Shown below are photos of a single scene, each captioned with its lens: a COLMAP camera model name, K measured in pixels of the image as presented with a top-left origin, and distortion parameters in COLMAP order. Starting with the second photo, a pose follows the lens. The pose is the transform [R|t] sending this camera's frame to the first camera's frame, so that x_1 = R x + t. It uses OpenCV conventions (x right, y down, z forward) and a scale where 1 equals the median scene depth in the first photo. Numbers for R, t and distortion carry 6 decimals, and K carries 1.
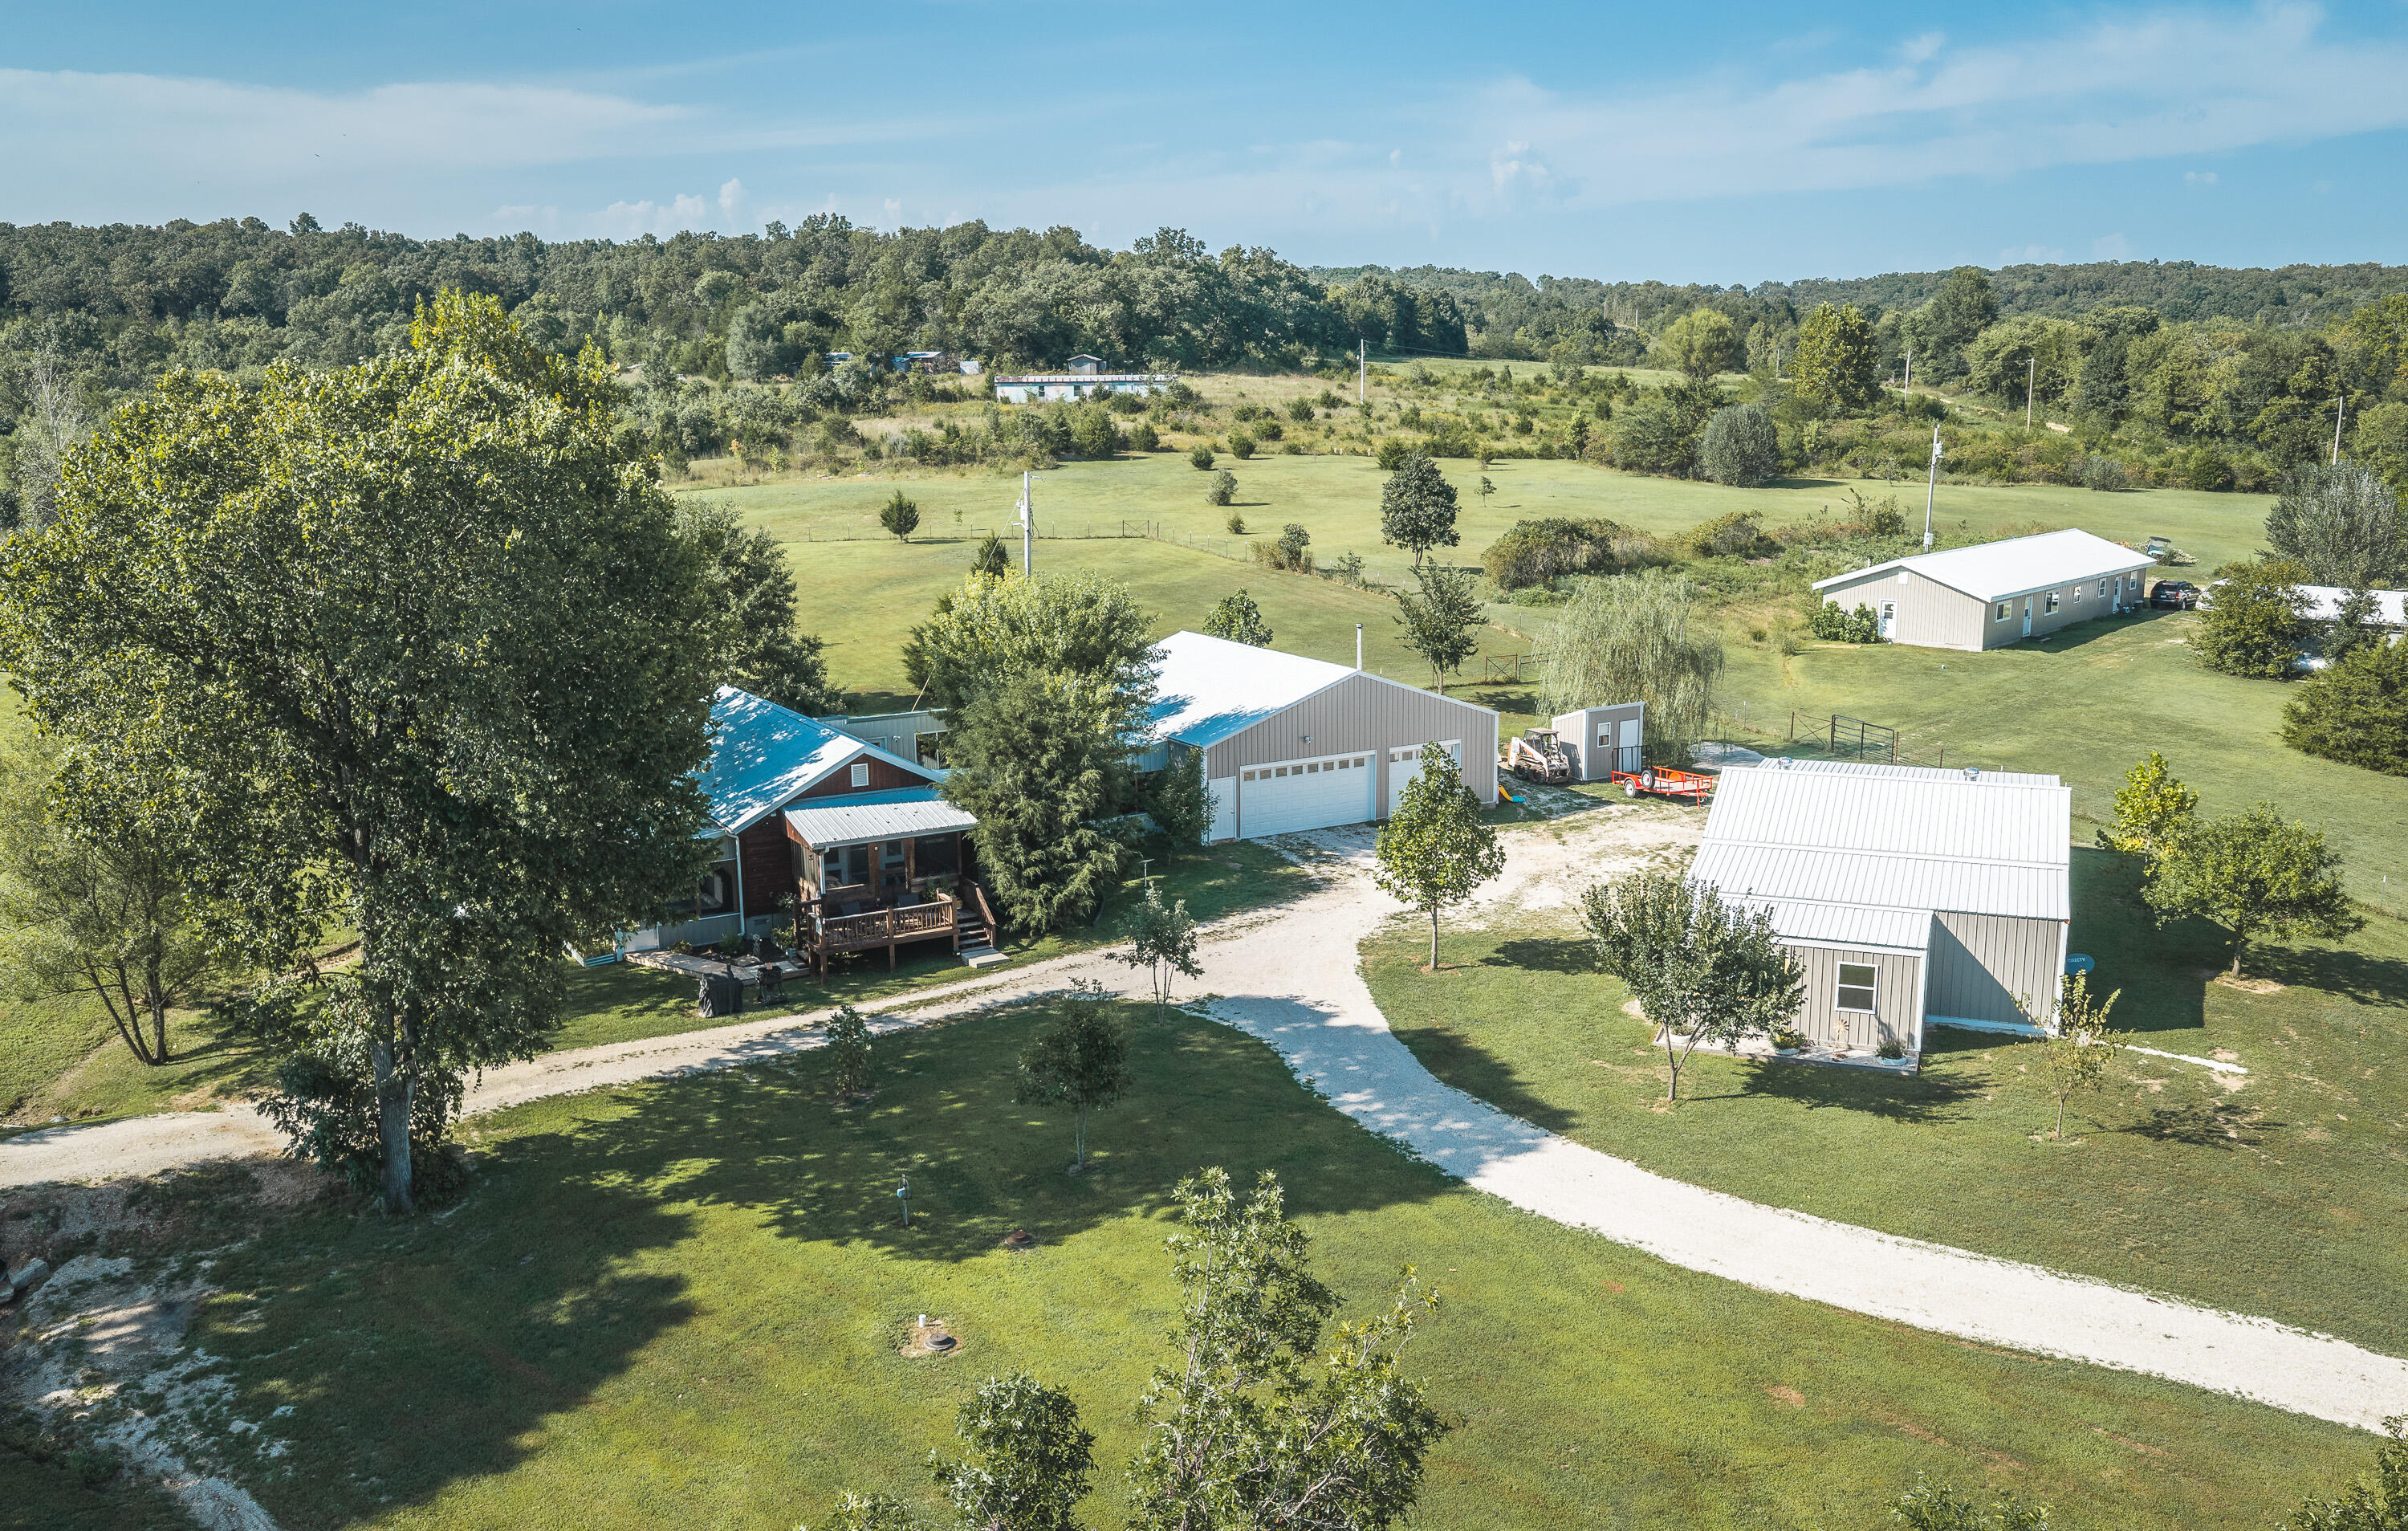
lens RADIAL K [[1997.8, 0, 1206.5], [0, 1997.8, 802.1], [0, 0, 1]] dist [0.012509, -0.016137]
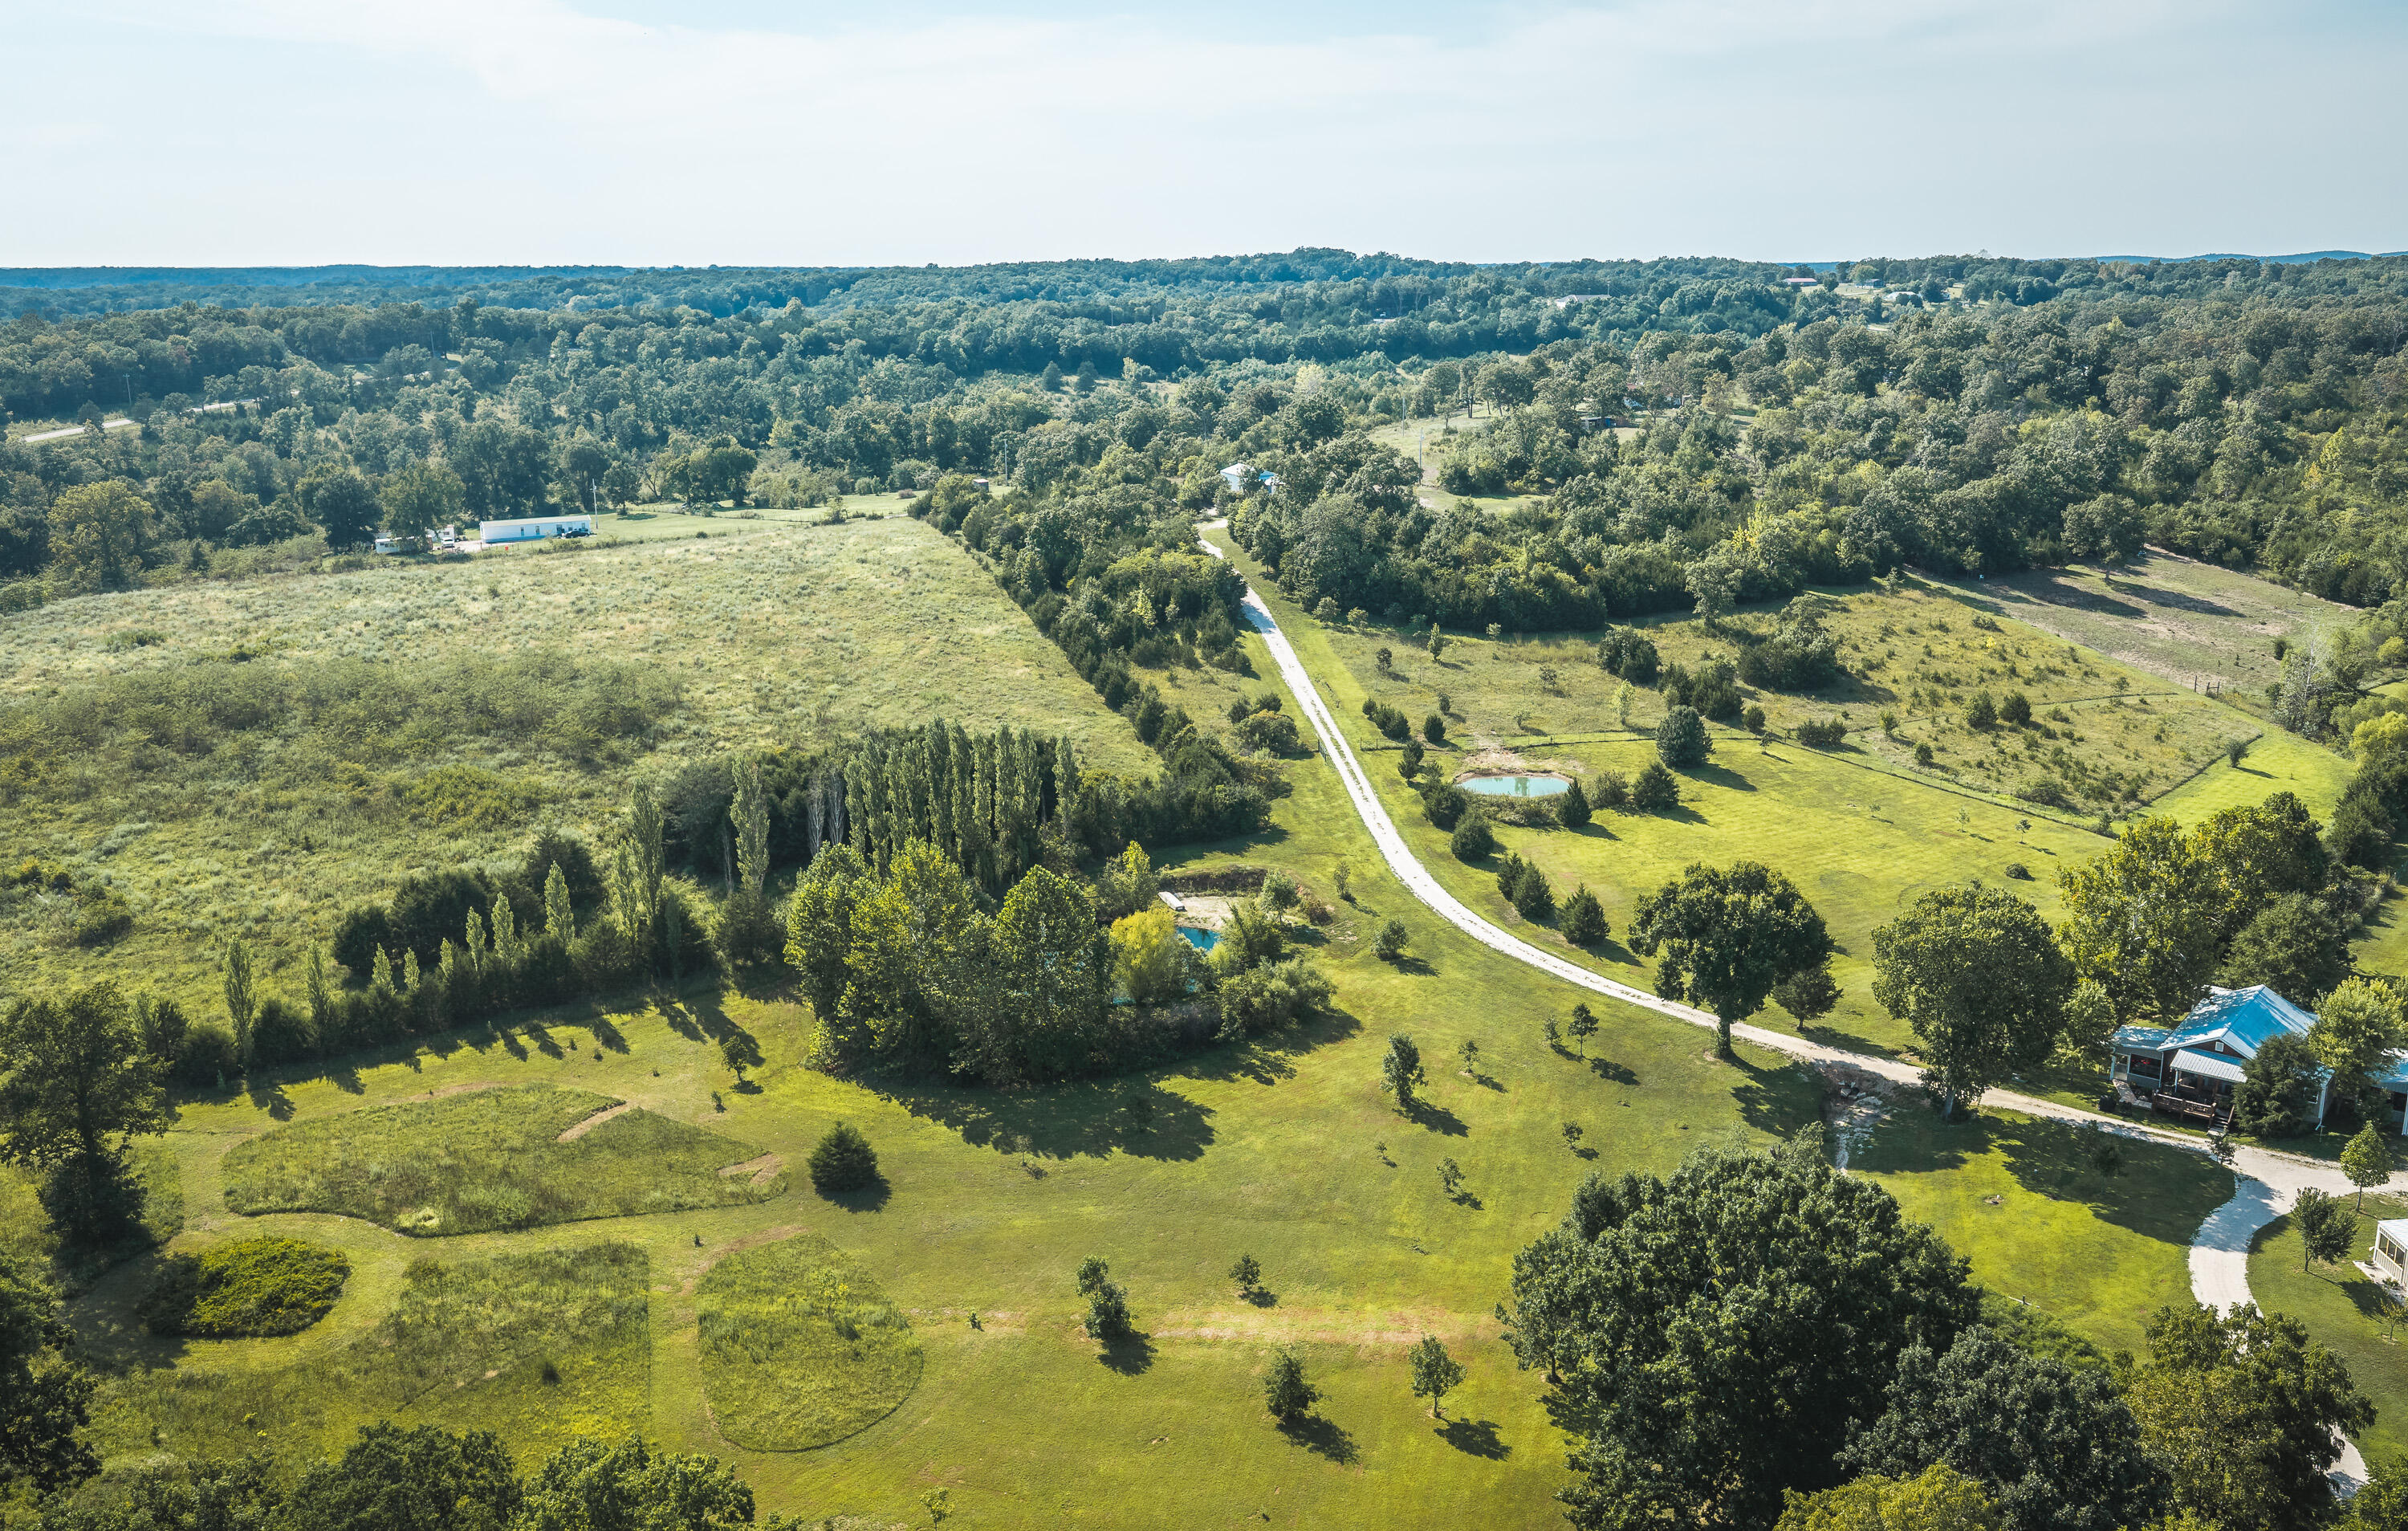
lens RADIAL K [[1982.0, 0, 1210.3], [0, 1982.0, 755.1], [0, 0, 1]] dist [0.017799, -0.032319]
pose [[0.357287, 0.228605, -0.905586, 1.059711], [-0.194978, 0.966477, 0.167050, -0.367527], [0.913416, 0.116885, 0.389883, -0.798866]]
